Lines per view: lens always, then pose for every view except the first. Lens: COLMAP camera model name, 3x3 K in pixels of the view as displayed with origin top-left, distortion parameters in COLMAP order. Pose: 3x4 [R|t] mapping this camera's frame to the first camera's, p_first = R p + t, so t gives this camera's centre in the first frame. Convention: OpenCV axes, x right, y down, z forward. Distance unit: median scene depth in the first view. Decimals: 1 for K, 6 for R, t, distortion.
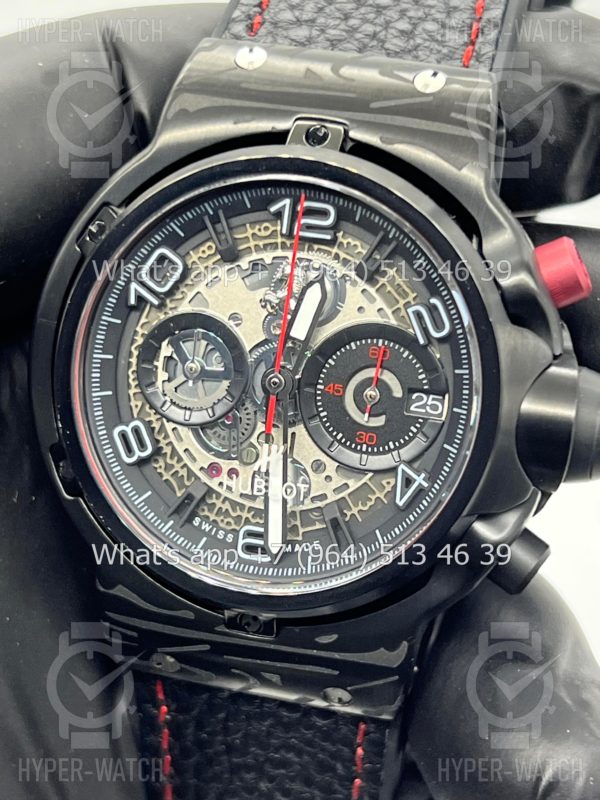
lens RADIAL K [[1899.3, 0, 301.0], [0, 1899.3, 399.0], [0, 0, 1]] dist [0.308863, 0.000000]
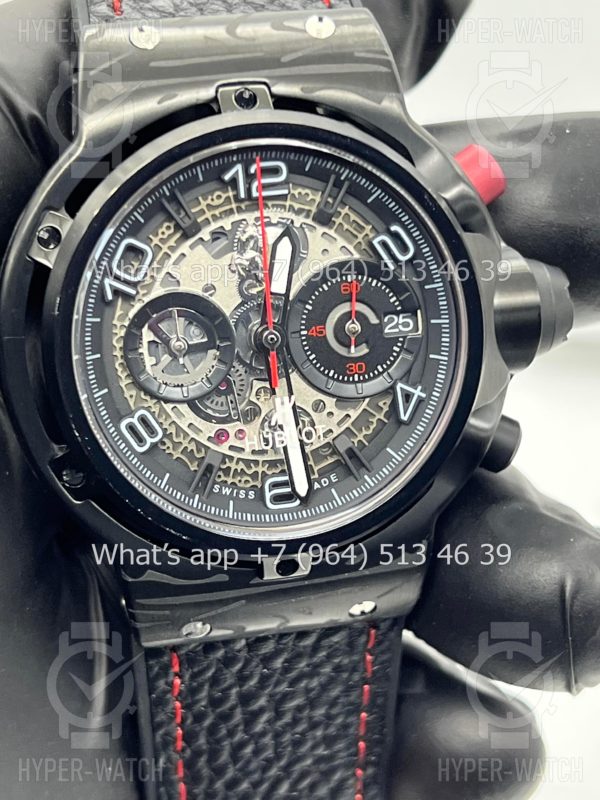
lens RADIAL K [[1899.3, 0, 316.0], [0, 1899.3, 393.9], [0, 0, 1]] dist [0.308863, 0.000000]
pose [[0.890028, -0.259603, 0.374775, -0.386698], [0.239102, 0.965715, 0.101114, -0.078288], [-0.388176, -0.000385, 0.921585, 0.024778]]
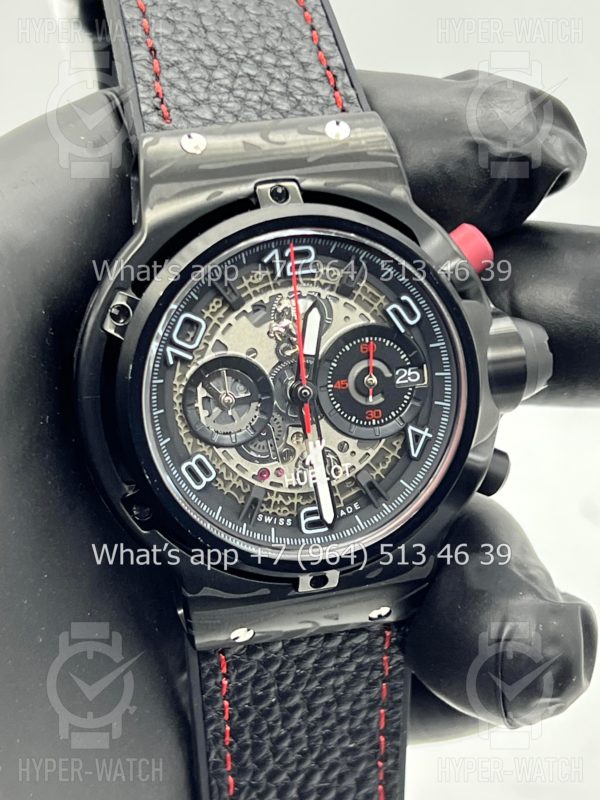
lens RADIAL K [[1899.3, 0, 300.3], [0, 1899.3, 399.1], [0, 0, 1]] dist [0.308863, 0.000000]
pose [[0.872478, -0.284718, 0.397136, -0.509508], [0.255986, 0.958584, 0.124853, -0.160296], [-0.416236, -0.007271, 0.909227, -0.140128]]
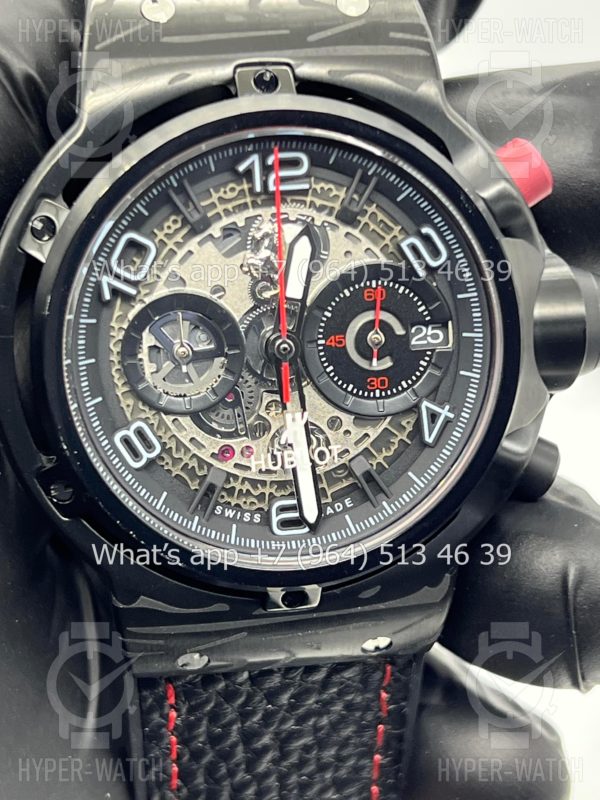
lens RADIAL K [[1899.3, 0, 306.7], [0, 1899.3, 391.7], [0, 0, 1]] dist [0.308863, 0.000000]
pose [[0.912969, -0.232188, 0.335523, -0.321605], [0.206541, 0.972151, 0.110743, -0.089031], [-0.351892, -0.031806, 0.935500, 0.107672]]
